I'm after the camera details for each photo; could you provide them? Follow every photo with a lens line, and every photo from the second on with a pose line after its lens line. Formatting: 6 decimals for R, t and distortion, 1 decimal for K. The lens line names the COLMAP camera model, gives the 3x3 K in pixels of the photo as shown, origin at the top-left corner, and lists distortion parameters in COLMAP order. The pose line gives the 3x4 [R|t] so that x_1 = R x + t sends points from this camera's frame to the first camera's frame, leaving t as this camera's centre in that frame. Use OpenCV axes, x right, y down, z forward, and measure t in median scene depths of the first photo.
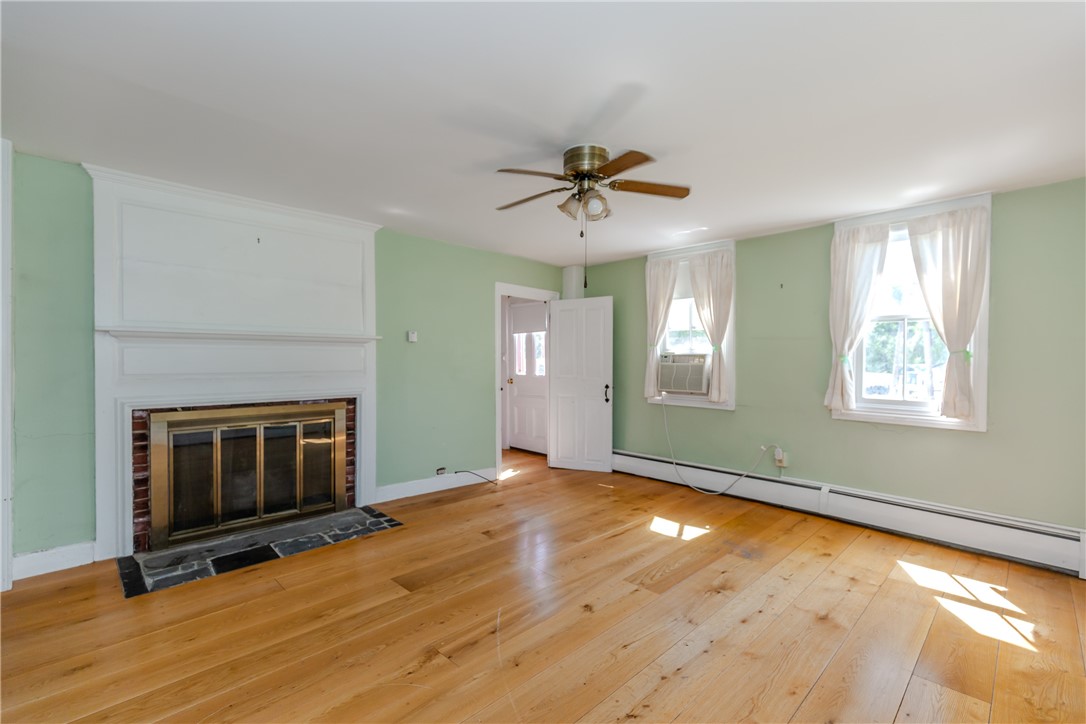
lens RADIAL K [[485.2, 0, 544.5], [0, 485.2, 360.1], [0, 0, 1]] dist [0.001396, -0.000181]
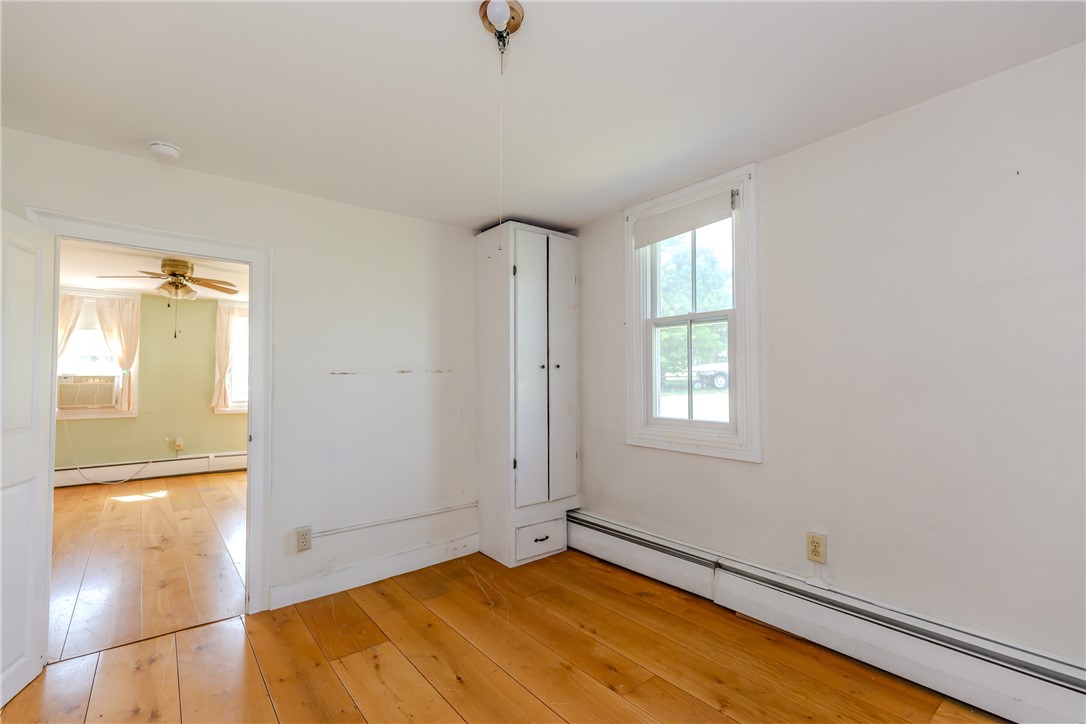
lens RADIAL K [[485.2, 0, 544.5], [0, 485.2, 360.1], [0, 0, 1]] dist [0.001396, -0.000181]
pose [[0.087825, 0.034090, 0.995552, -0.939198], [0.007708, 0.999361, -0.034901, -0.000343], [-0.996106, 0.010739, 0.087506, -0.282920]]
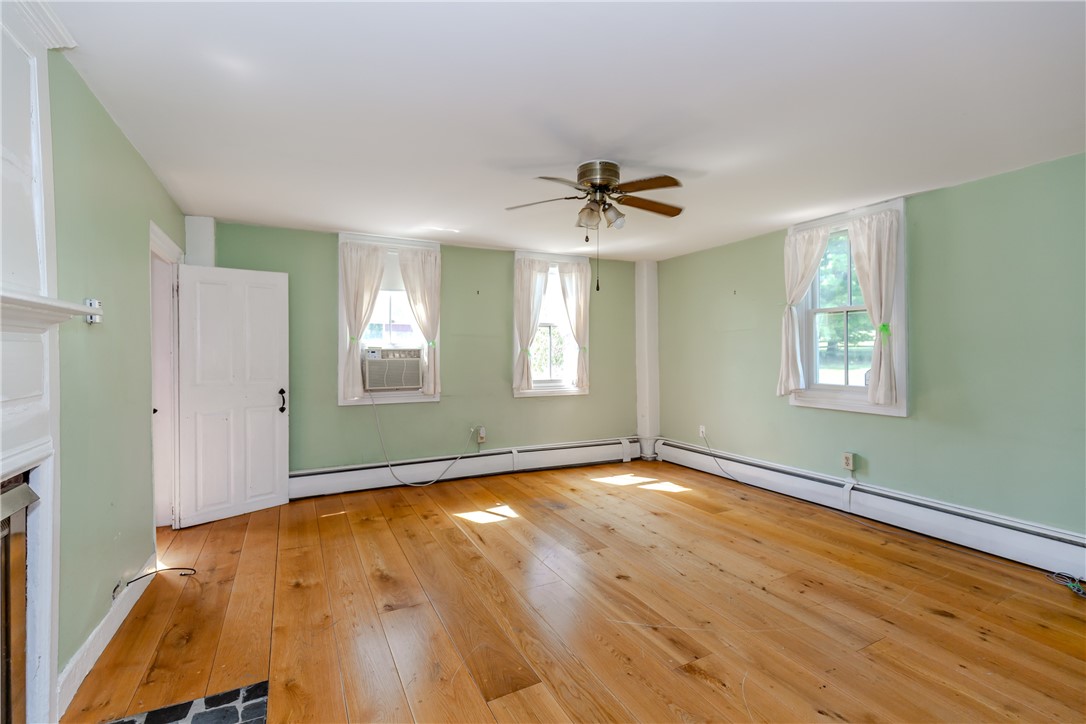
lens RADIAL K [[486.8, 0, 542.7], [0, 486.8, 349.7], [0, 0, 1]] dist [0.002624, -0.000421]
pose [[0.296586, -0.005580, 0.954990, -0.615824], [0.006729, 0.999970, 0.003753, -0.014478], [-0.954982, 0.005313, 0.296615, 0.493927]]
